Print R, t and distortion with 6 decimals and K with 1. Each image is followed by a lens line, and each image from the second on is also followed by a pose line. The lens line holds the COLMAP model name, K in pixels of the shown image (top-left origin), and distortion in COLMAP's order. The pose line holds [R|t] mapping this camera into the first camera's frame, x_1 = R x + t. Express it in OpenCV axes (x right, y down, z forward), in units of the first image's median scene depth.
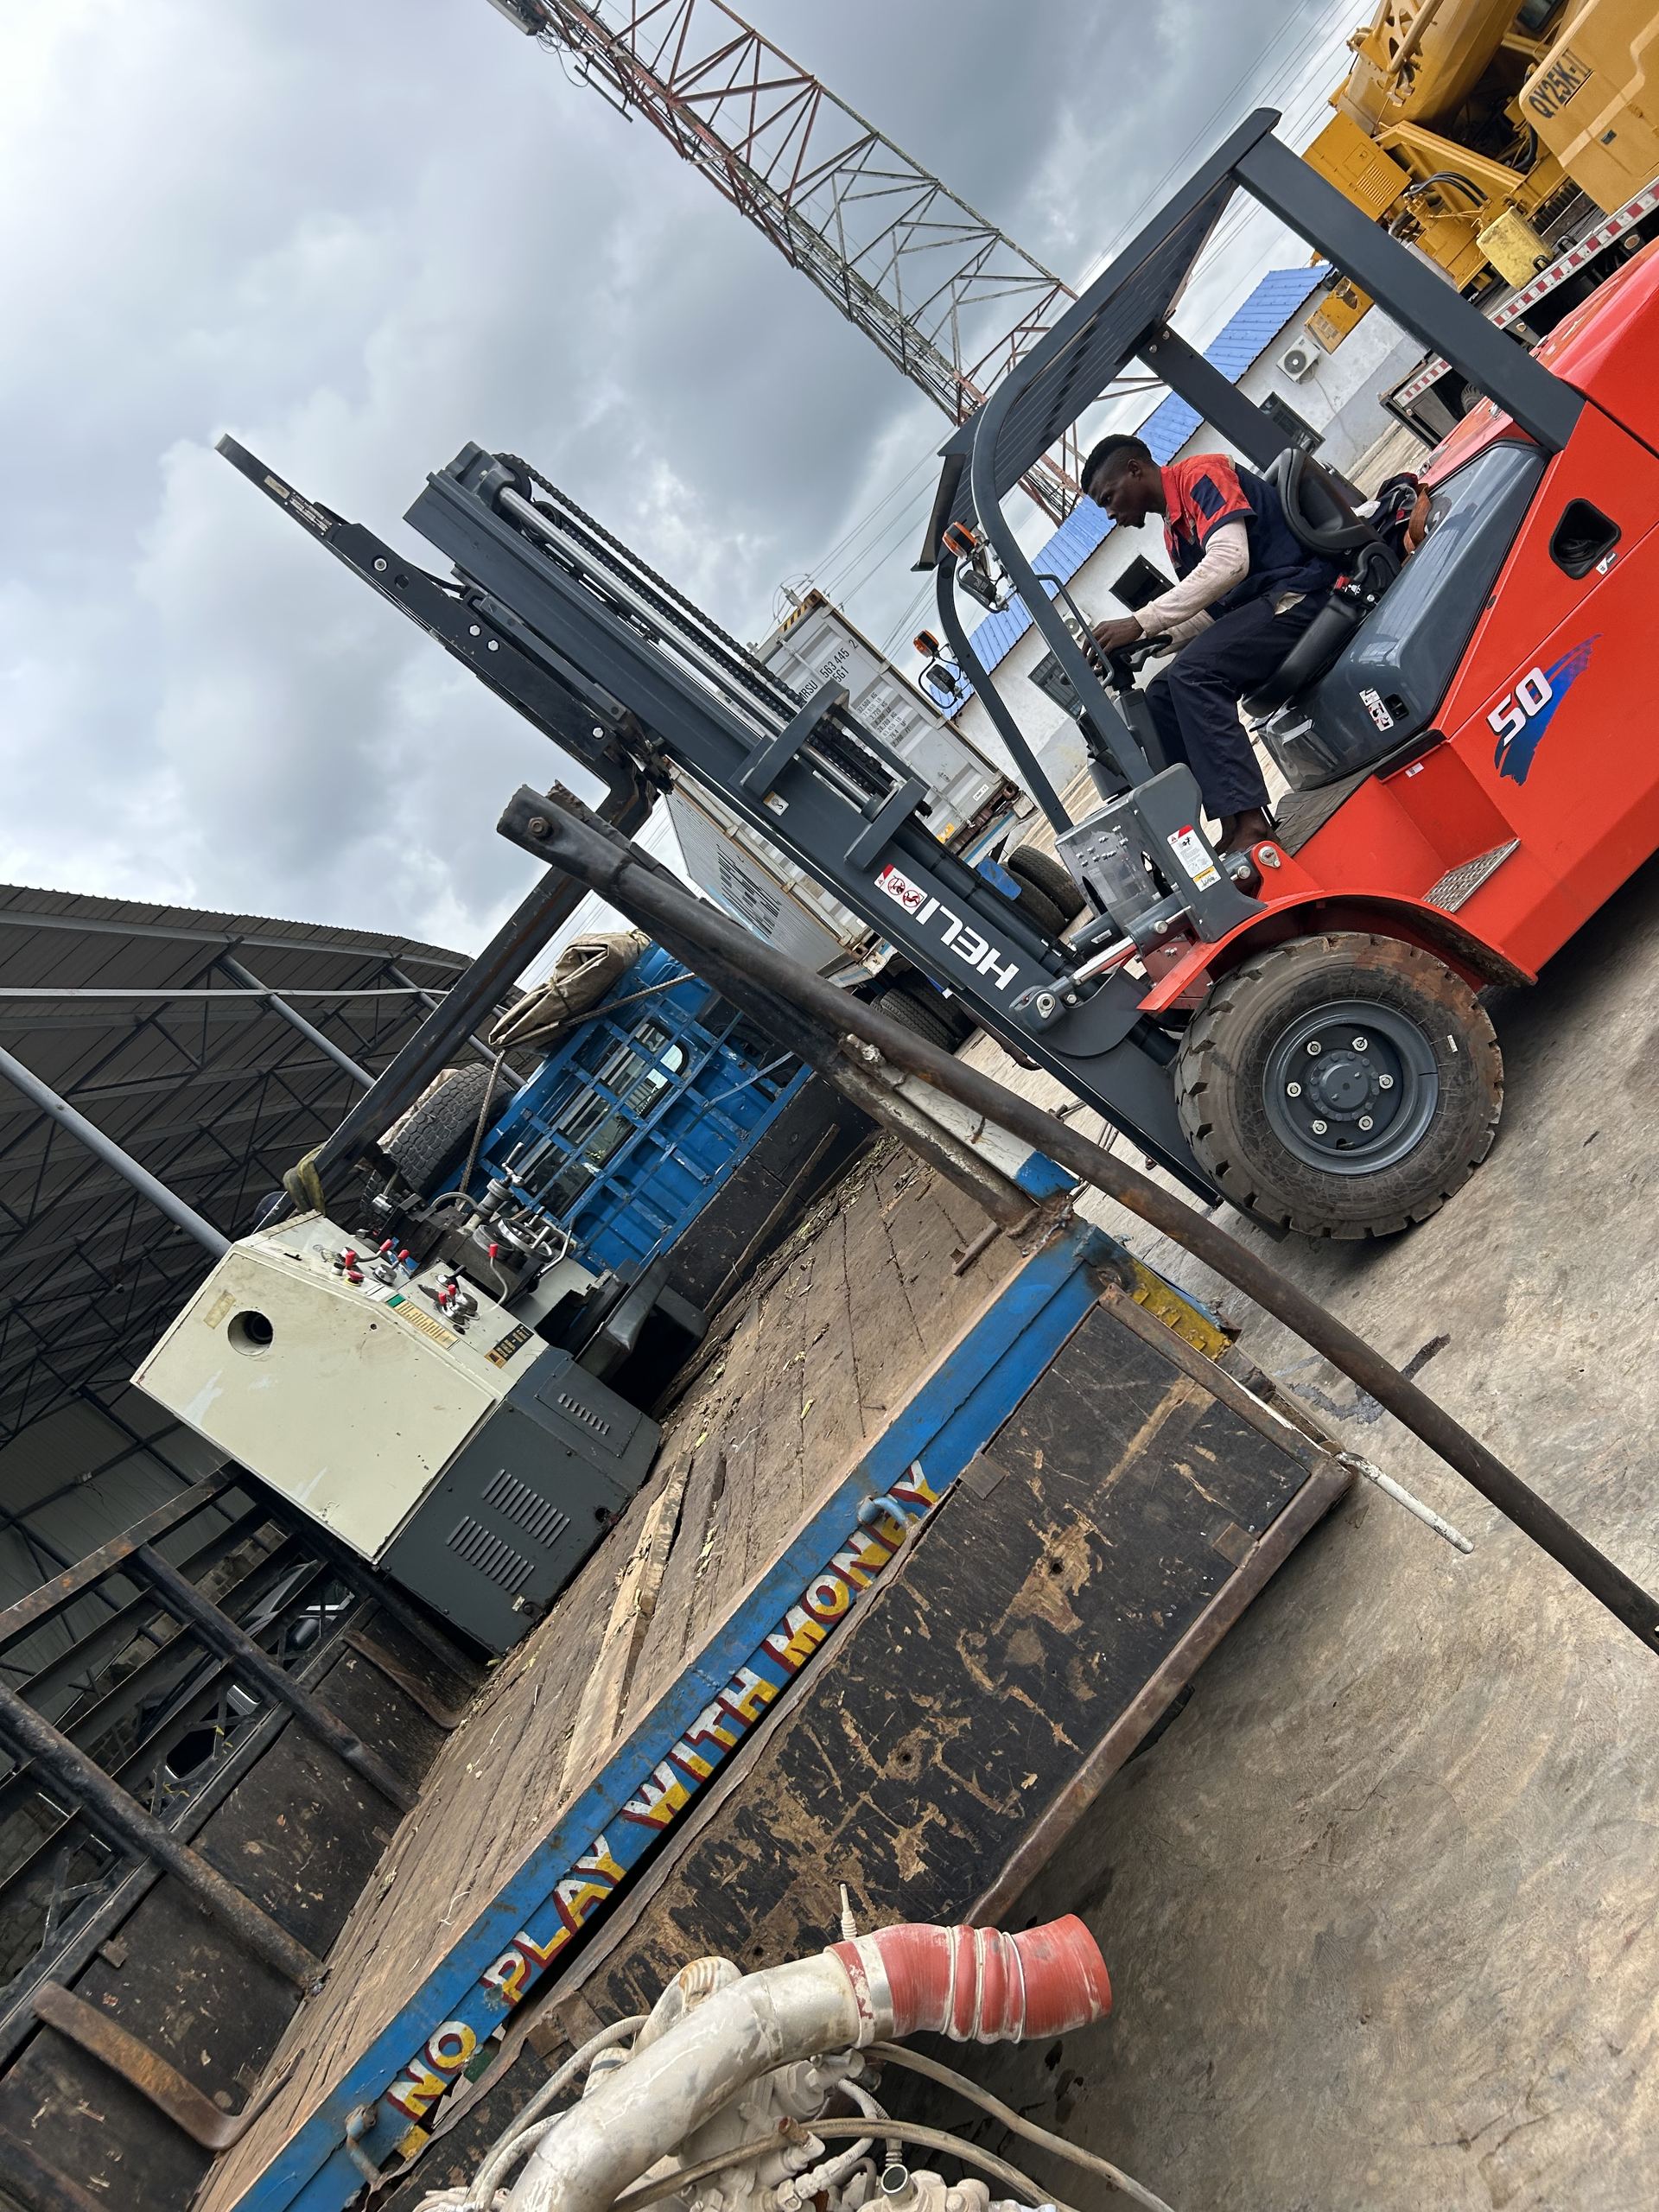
lens RADIAL K [[1892.5, 0, 829.5], [0, 1892.5, 1106.0], [0, 0, 1]] dist [0.052811, -0.089975]
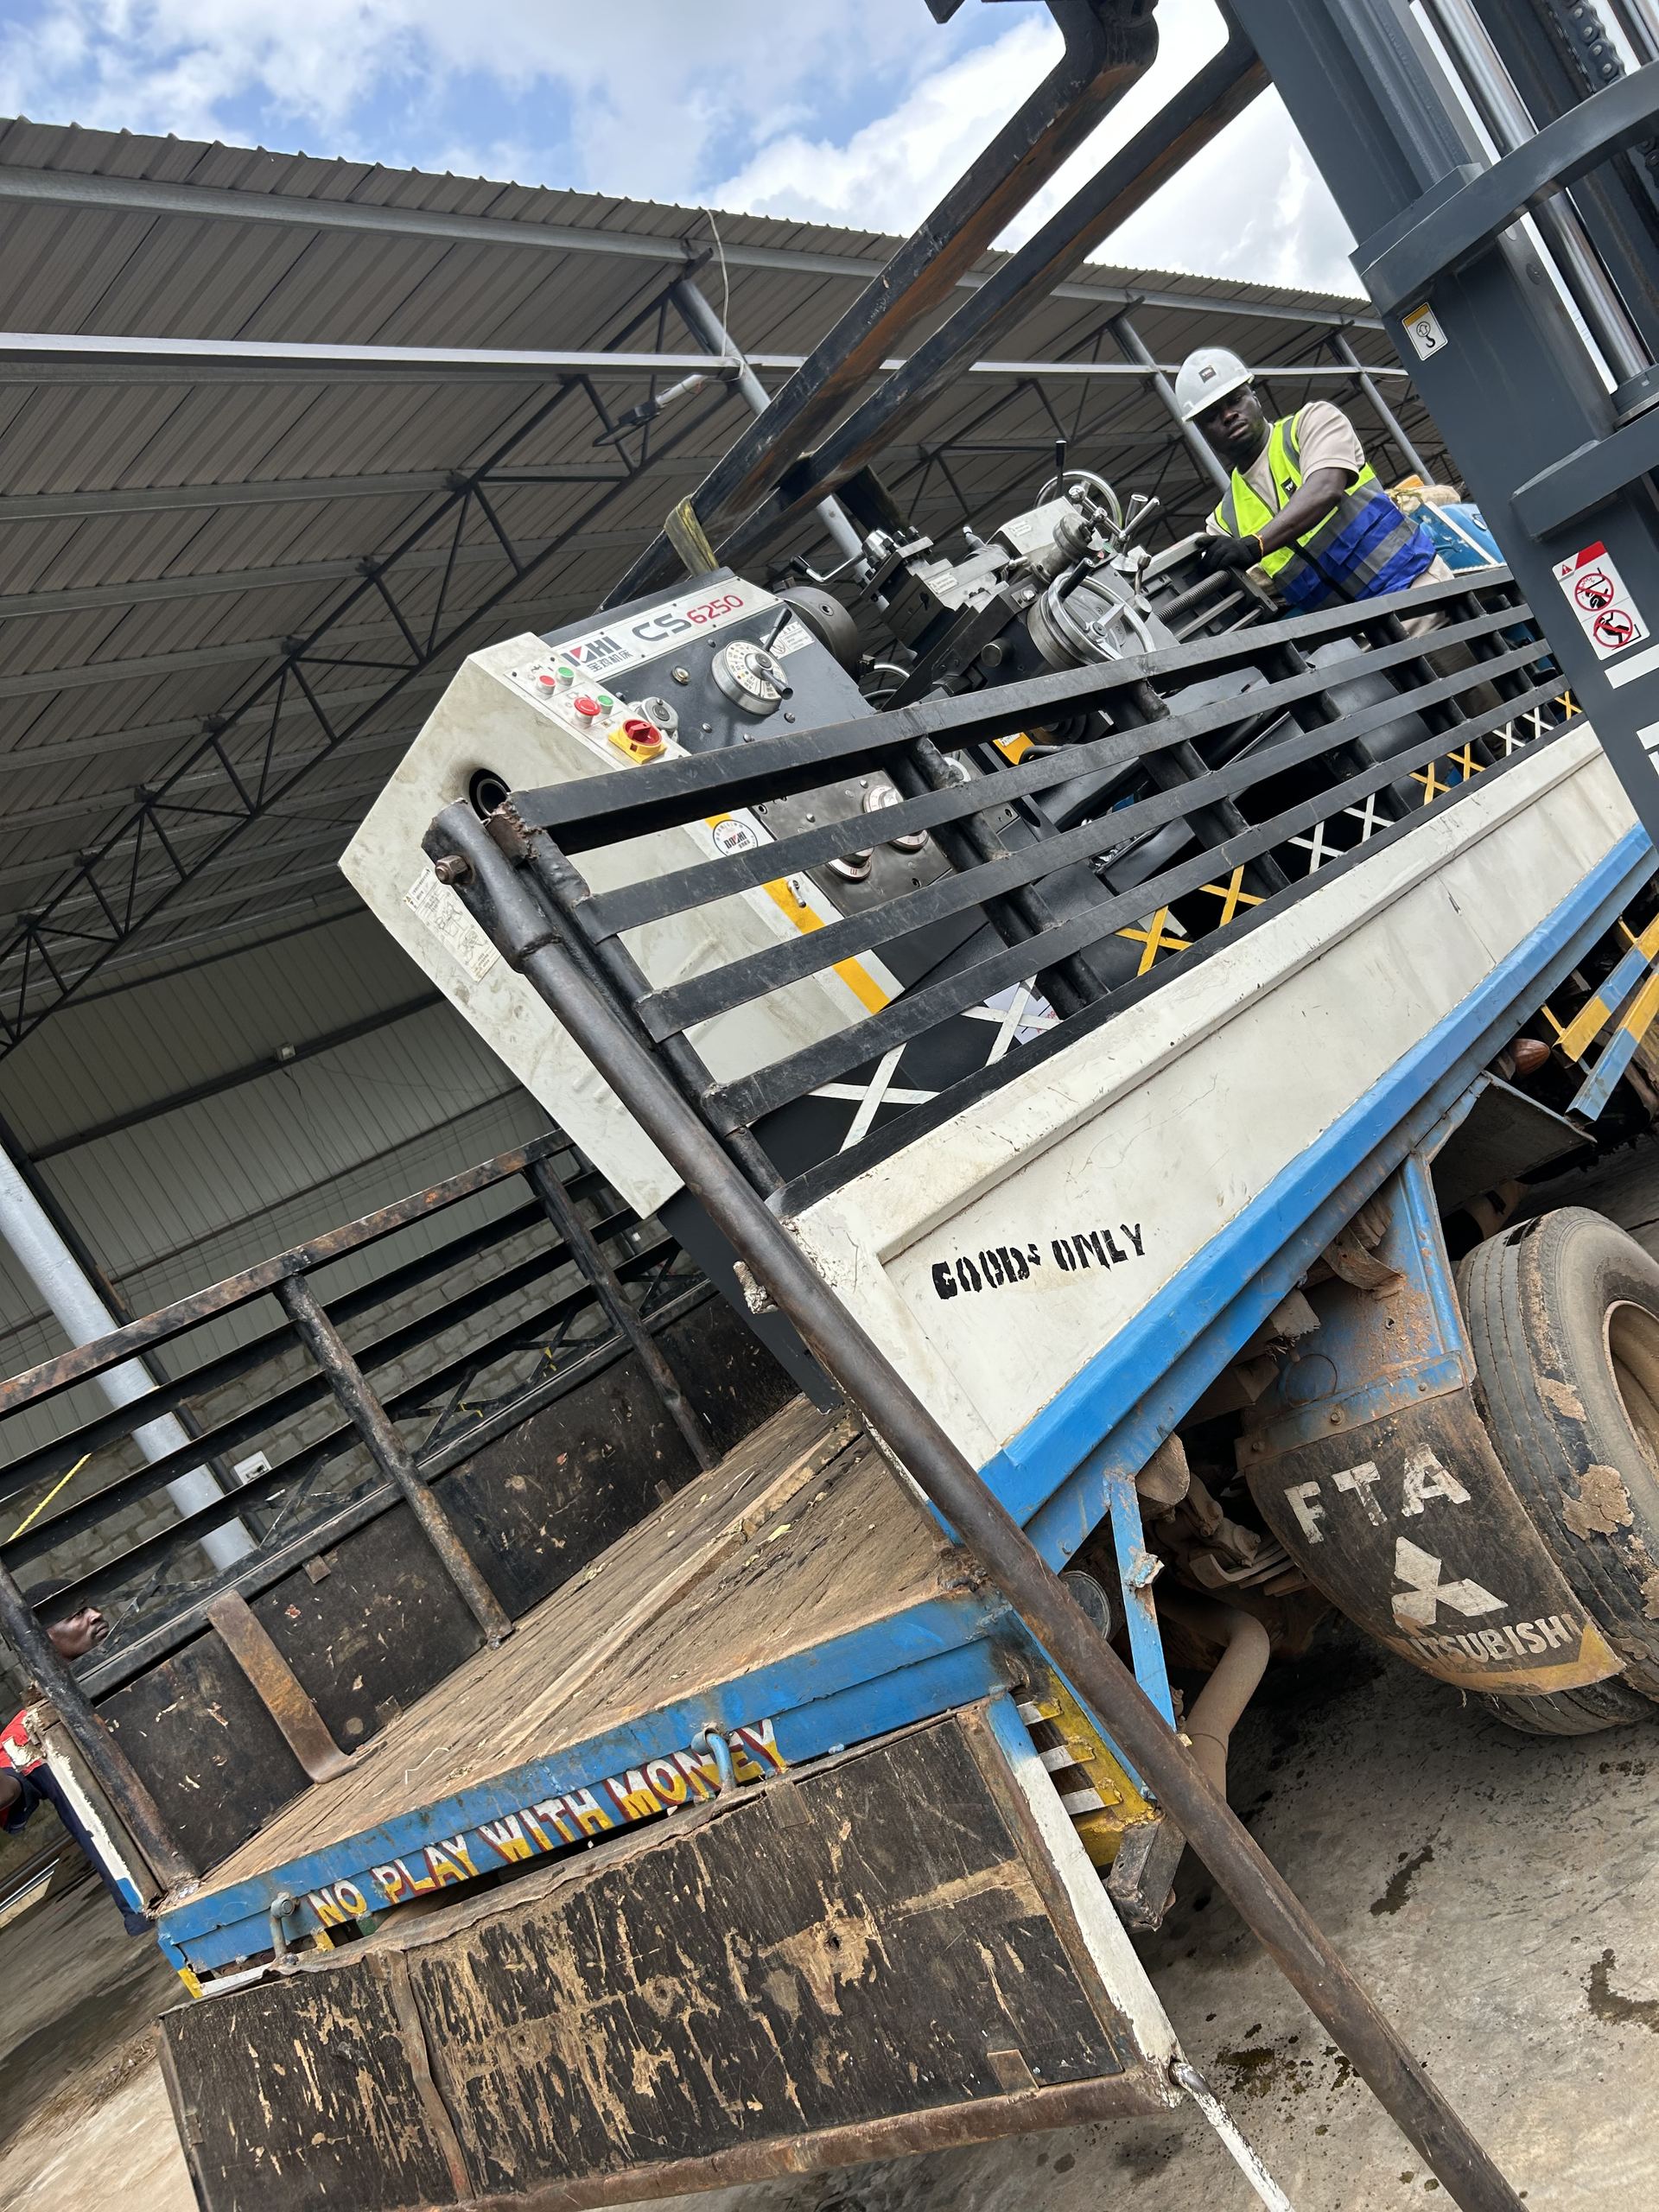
lens RADIAL K [[1801.3, 0, 829.5], [0, 1801.3, 1106.0], [0, 0, 1]] dist [-0.082830, 0.201316]
pose [[0.812510, 0.357209, -0.460683, 0.328937], [-0.131488, 0.882200, 0.452143, -0.398088], [0.567924, -0.306797, 0.763766, 0.513224]]
